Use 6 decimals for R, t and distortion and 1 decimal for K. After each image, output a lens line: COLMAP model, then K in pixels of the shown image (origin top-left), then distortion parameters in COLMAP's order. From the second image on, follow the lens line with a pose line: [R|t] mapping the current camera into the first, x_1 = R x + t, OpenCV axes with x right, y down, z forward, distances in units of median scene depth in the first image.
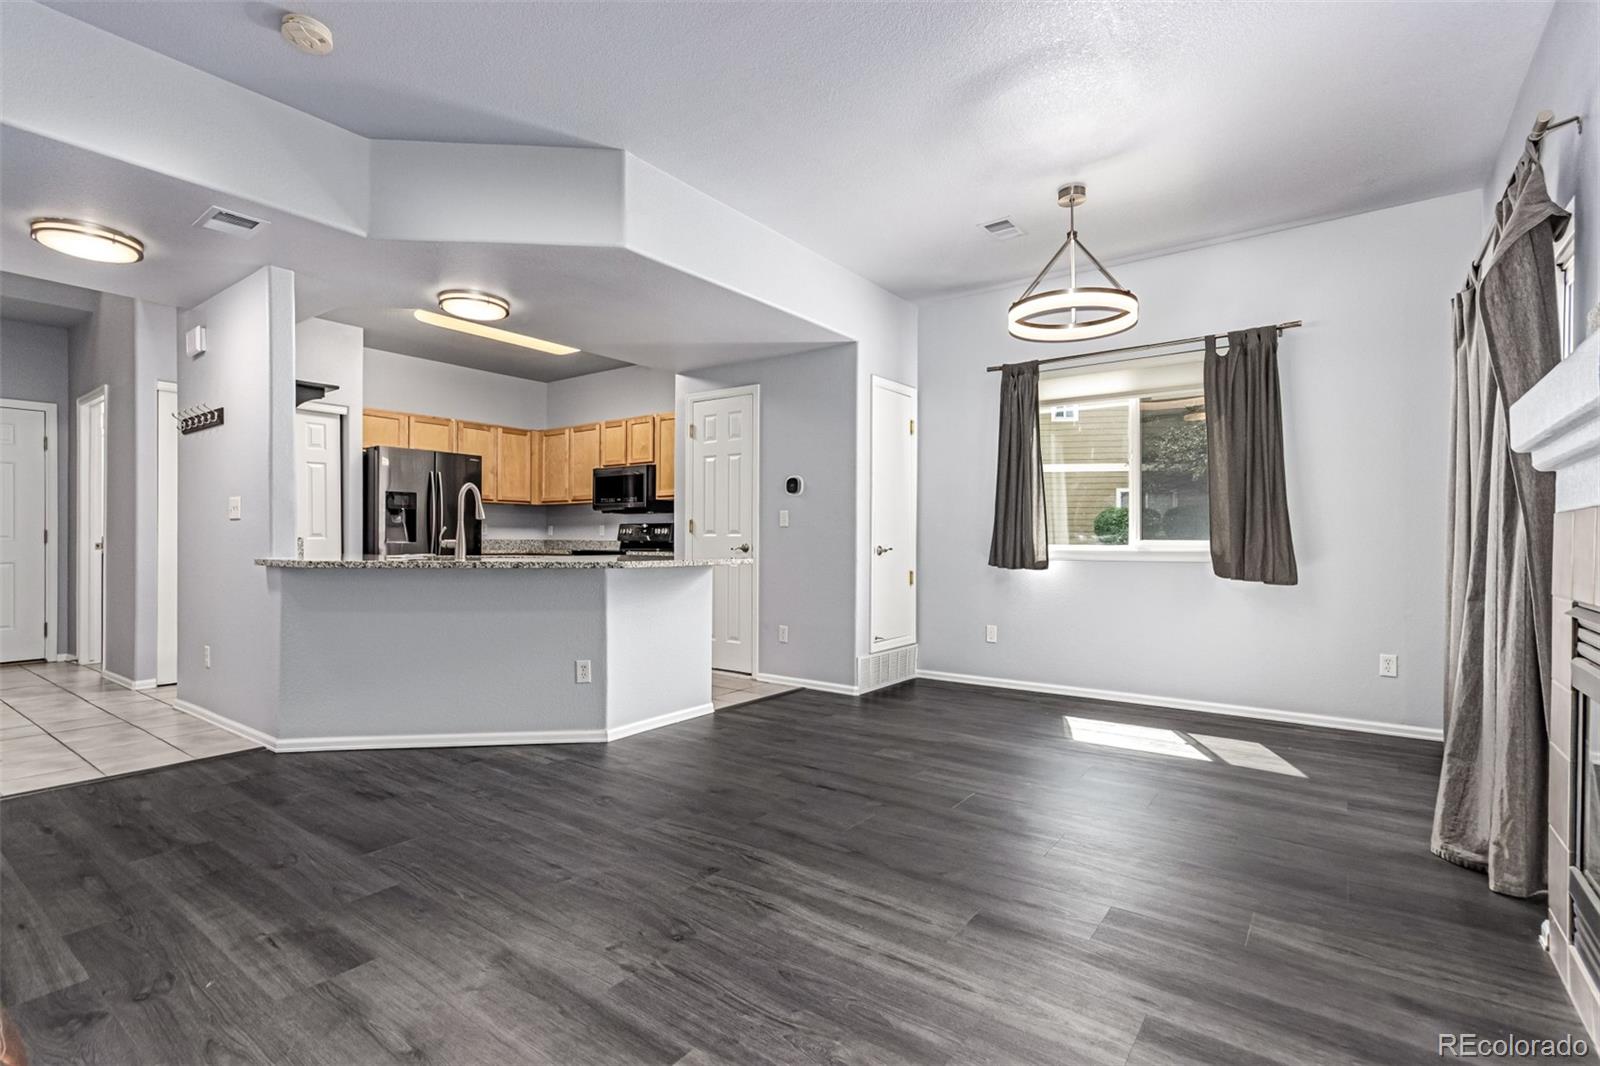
lens RADIAL K [[765.5, 0, 808.4], [0, 765.5, 539.8], [0, 0, 1]] dist [0.001363, 0.001208]
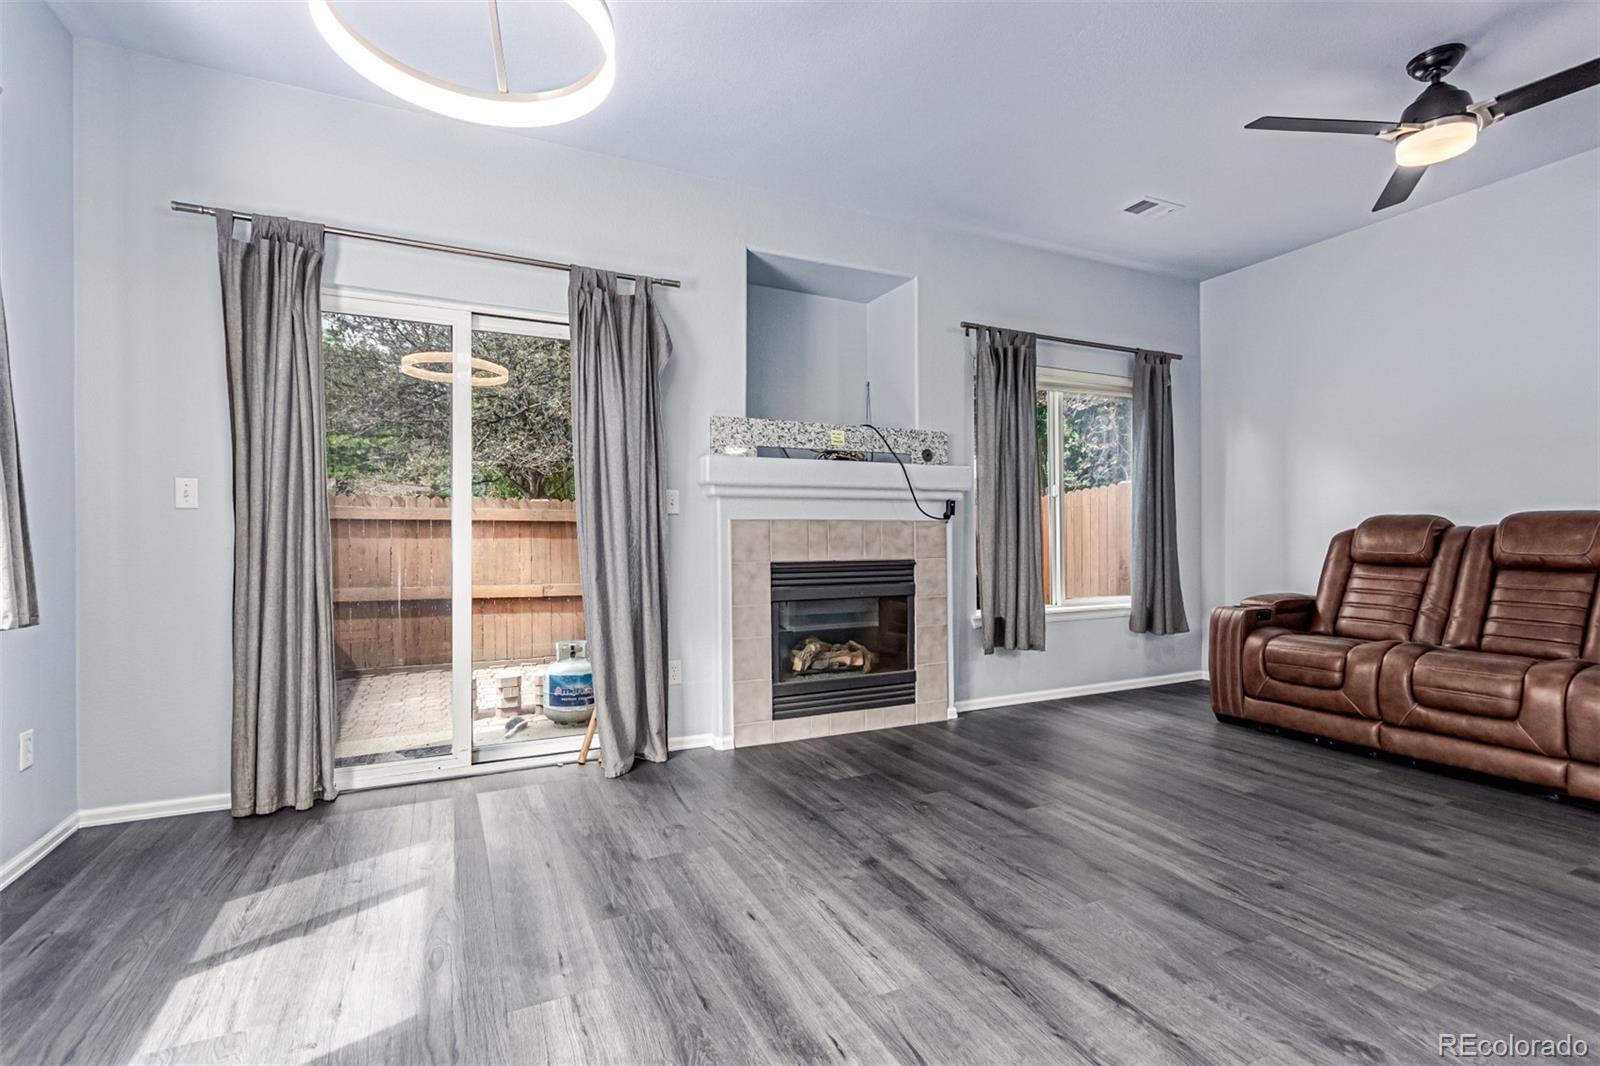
lens RADIAL K [[748.9, 0, 805.8], [0, 748.9, 534.6], [0, 0, 1]] dist [0.002000, 0.000271]
pose [[-0.886711, 0.000612, 0.462325, -0.014677], [0.001538, 0.999997, 0.001628, 0.001987], [-0.462323, 0.002155, -0.886709, 0.772142]]
